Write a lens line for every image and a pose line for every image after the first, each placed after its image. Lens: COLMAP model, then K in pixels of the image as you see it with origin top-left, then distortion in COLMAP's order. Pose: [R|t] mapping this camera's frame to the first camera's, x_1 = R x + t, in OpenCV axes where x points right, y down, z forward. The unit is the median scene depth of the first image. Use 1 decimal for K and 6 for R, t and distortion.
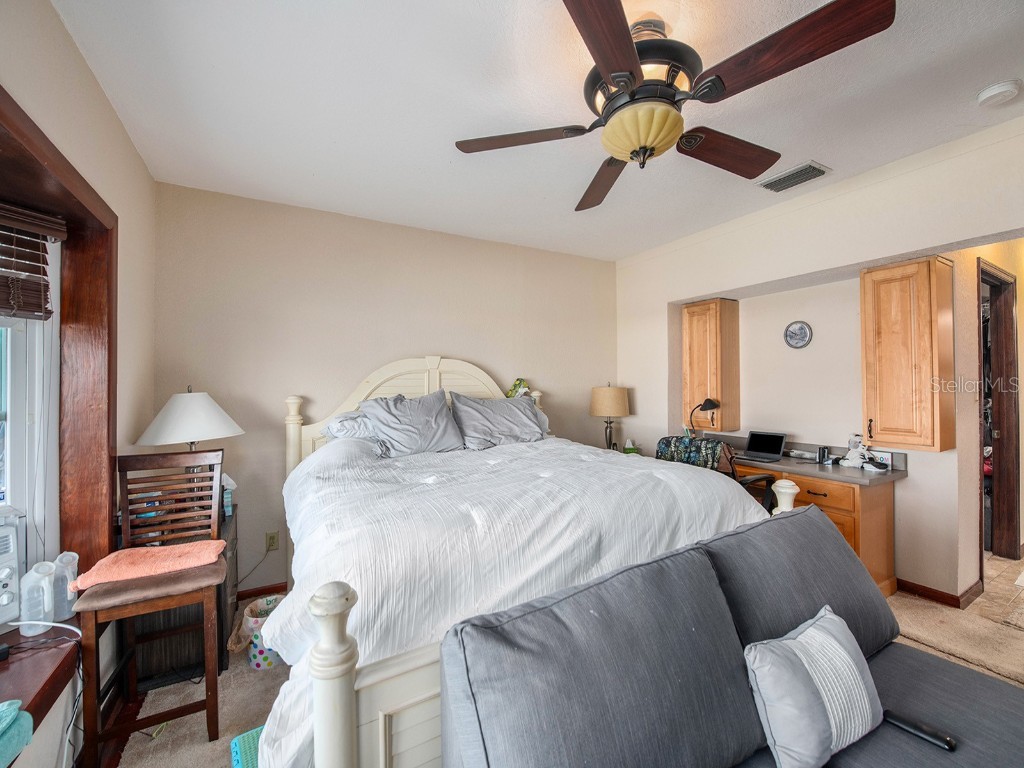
lens RADIAL K [[425.9, 0, 505.8], [0, 425.9, 375.0], [0, 0, 1]] dist [-0.014186, -0.000126]
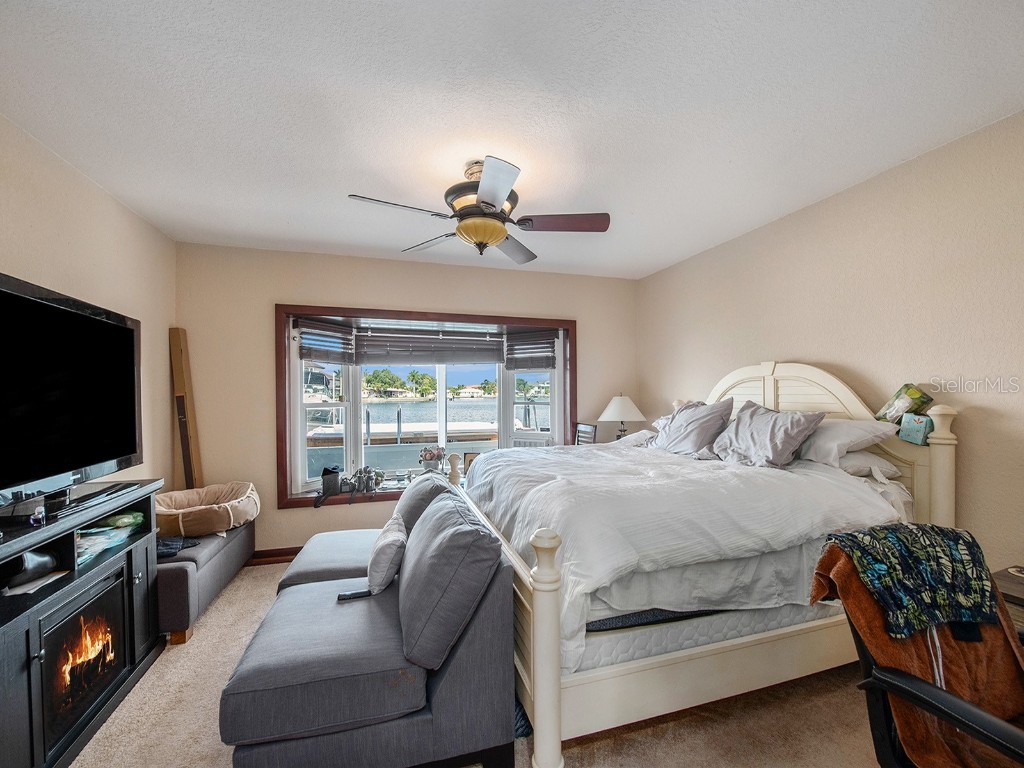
lens RADIAL K [[425.9, 0, 505.8], [0, 425.9, 375.0], [0, 0, 1]] dist [-0.014186, -0.000126]
pose [[-0.226720, -0.029771, -0.973505, 1.482680], [0.031915, 0.998769, -0.037976, 0.000192], [0.973437, -0.039679, -0.225491, 1.178793]]
